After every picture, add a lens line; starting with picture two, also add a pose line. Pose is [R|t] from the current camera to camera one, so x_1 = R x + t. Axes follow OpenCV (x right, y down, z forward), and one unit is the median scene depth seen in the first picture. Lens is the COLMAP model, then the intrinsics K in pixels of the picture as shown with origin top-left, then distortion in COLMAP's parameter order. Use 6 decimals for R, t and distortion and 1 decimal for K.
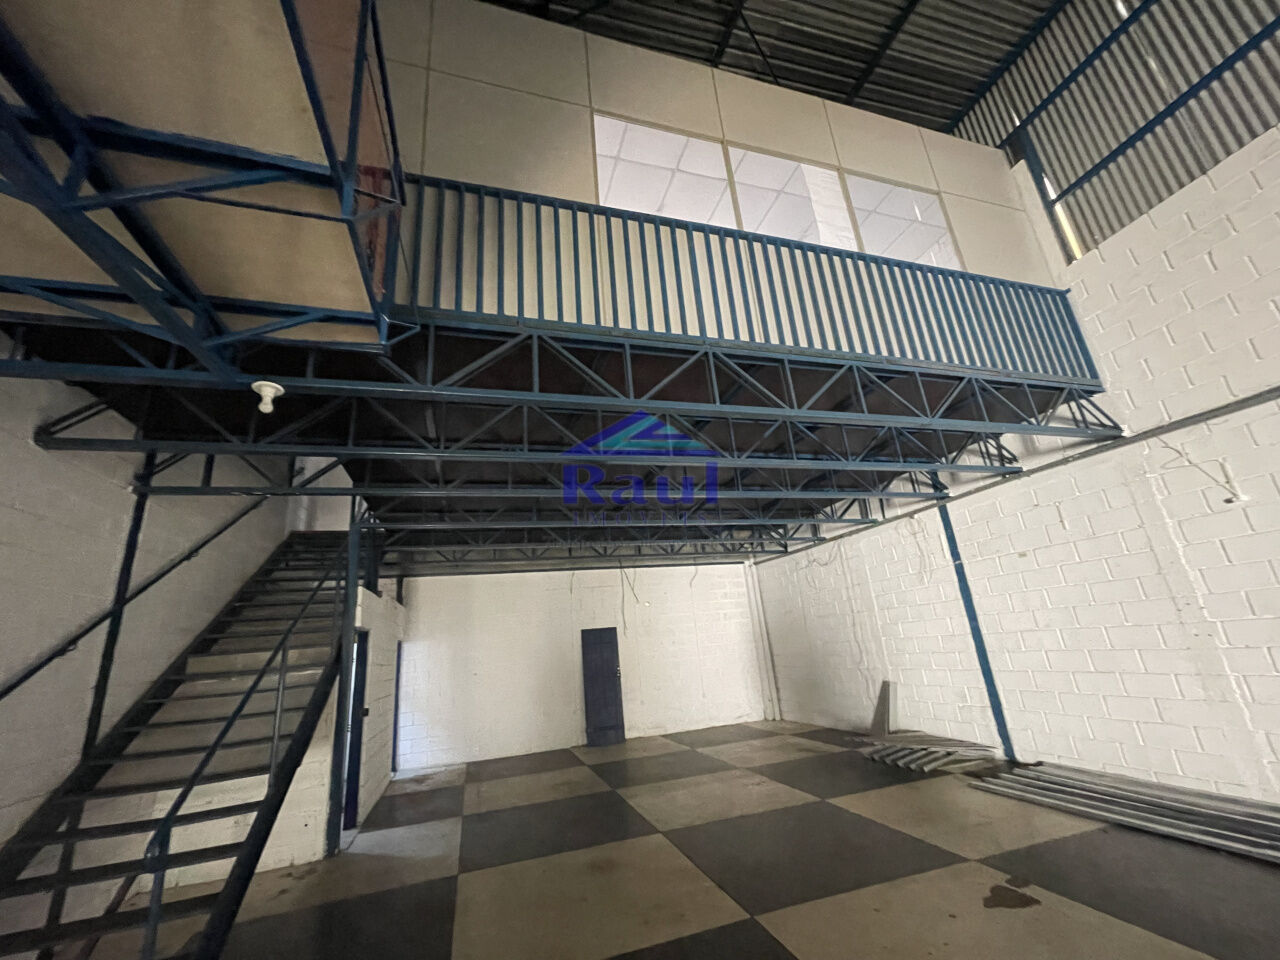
lens RADIAL K [[514.3, 0, 640.4], [0, 514.3, 483.3], [0, 0, 1]] dist [-0.005870, 0.002895]
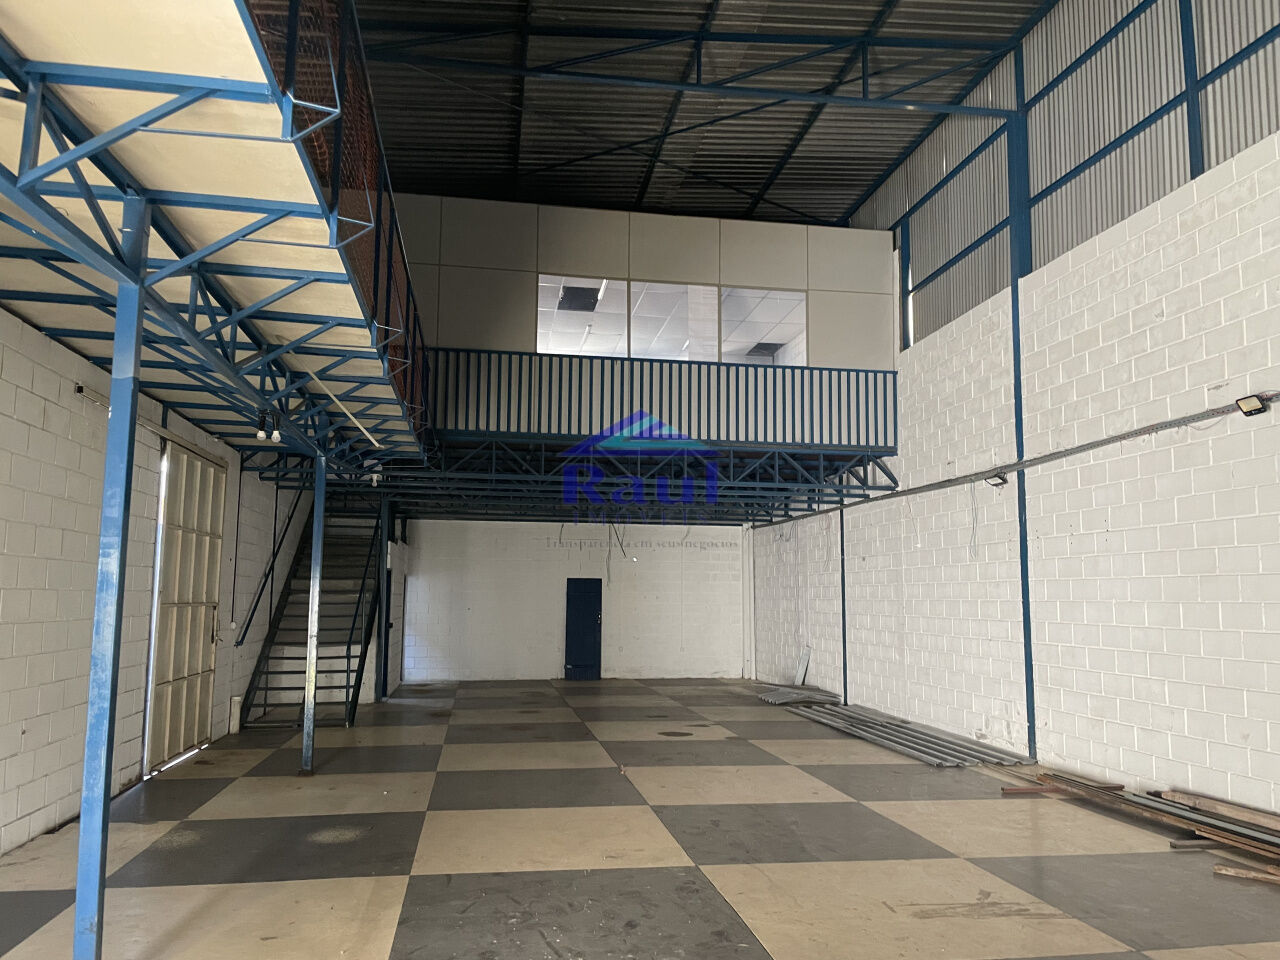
lens RADIAL K [[963.2, 0, 646.4], [0, 963.2, 488.8], [0, 0, 1]] dist [0.056226, -0.059324]
pose [[0.987409, 0.076536, -0.138439, 0.394455], [-0.047763, 0.978563, 0.200332, -0.387002], [0.150804, -0.191197, 0.969898, -1.110686]]
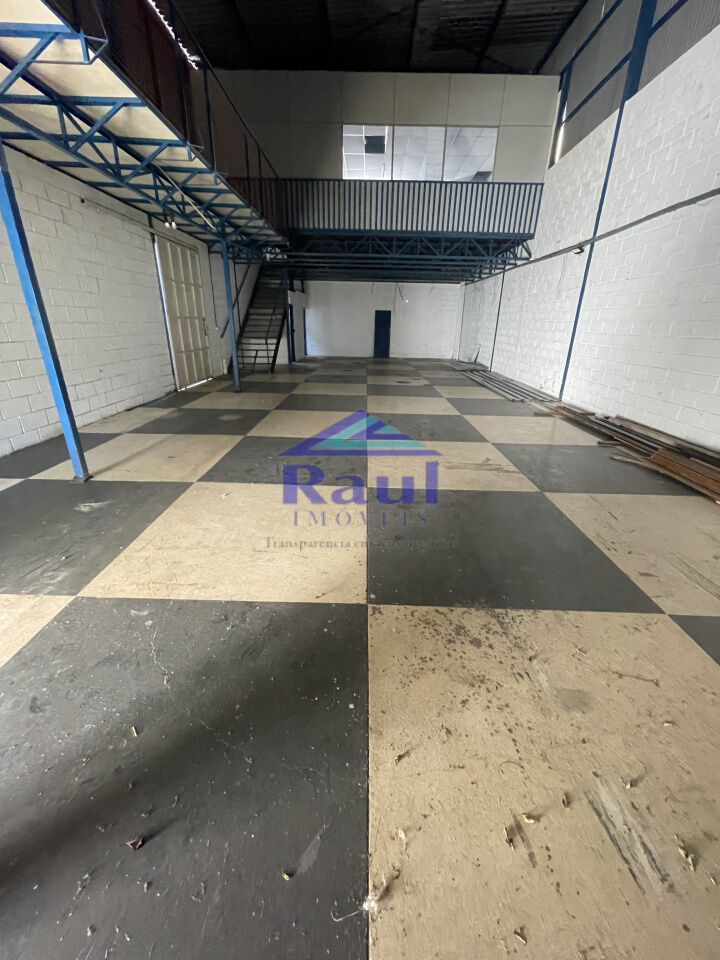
lens RADIAL K [[385.7, 0, 359.5], [0, 385.7, 478.3], [0, 0, 1]] dist [-0.005870, 0.002895]
pose [[0.946041, 0.210088, -0.246717, 0.526390], [-0.000626, 0.762546, 0.646934, -0.341665], [0.324046, -0.611871, 0.721532, -0.968344]]
